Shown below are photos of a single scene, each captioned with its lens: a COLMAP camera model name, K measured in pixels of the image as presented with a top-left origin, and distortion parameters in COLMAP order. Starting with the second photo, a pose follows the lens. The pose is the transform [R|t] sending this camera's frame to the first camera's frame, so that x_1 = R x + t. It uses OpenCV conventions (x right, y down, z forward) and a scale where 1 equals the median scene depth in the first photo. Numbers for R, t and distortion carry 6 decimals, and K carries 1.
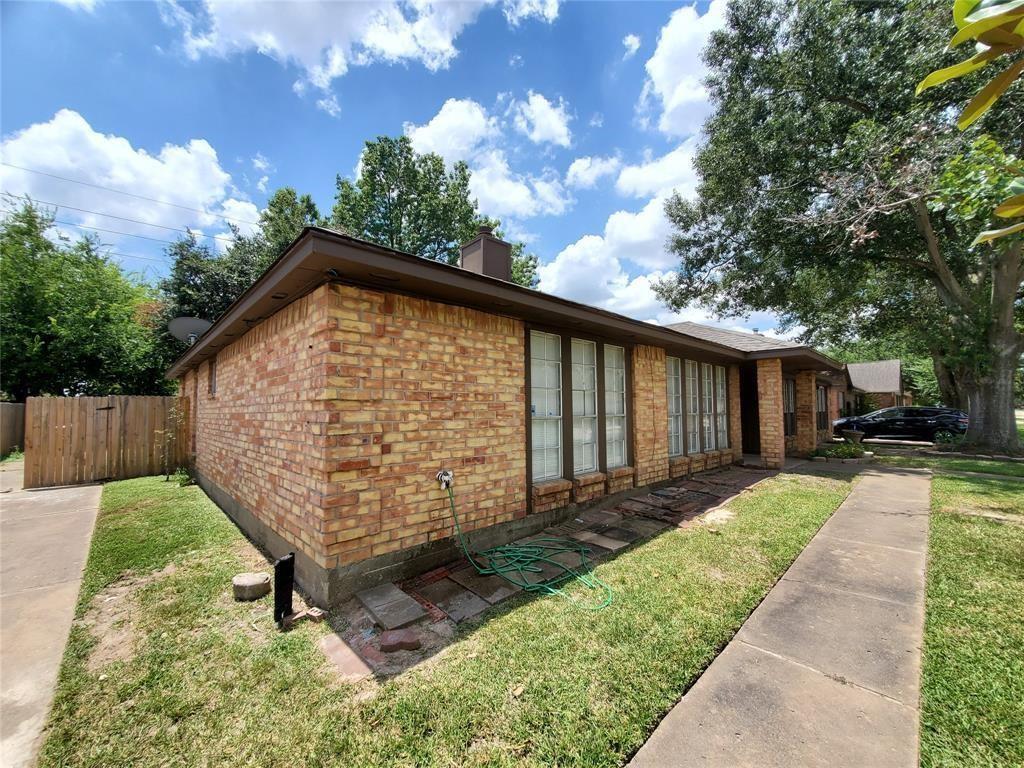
lens RADIAL K [[404.5, 0, 506.9], [0, 404.5, 389.7], [0, 0, 1]] dist [0.000687, -0.000120]
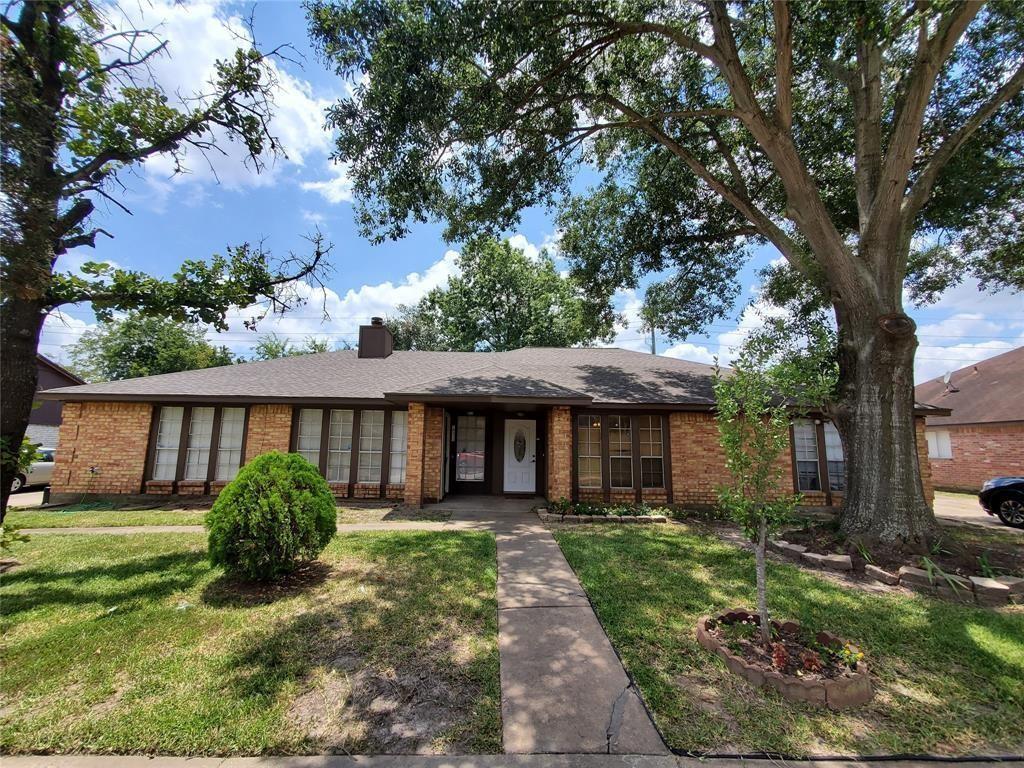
lens RADIAL K [[404.5, 0, 506.9], [0, 404.5, 389.7], [0, 0, 1]] dist [0.000687, -0.000120]
pose [[0.733725, -0.077946, -0.674960, 3.365502], [0.014923, 0.995007, -0.098685, 0.001043], [0.679282, 0.062335, 0.731225, 0.801778]]
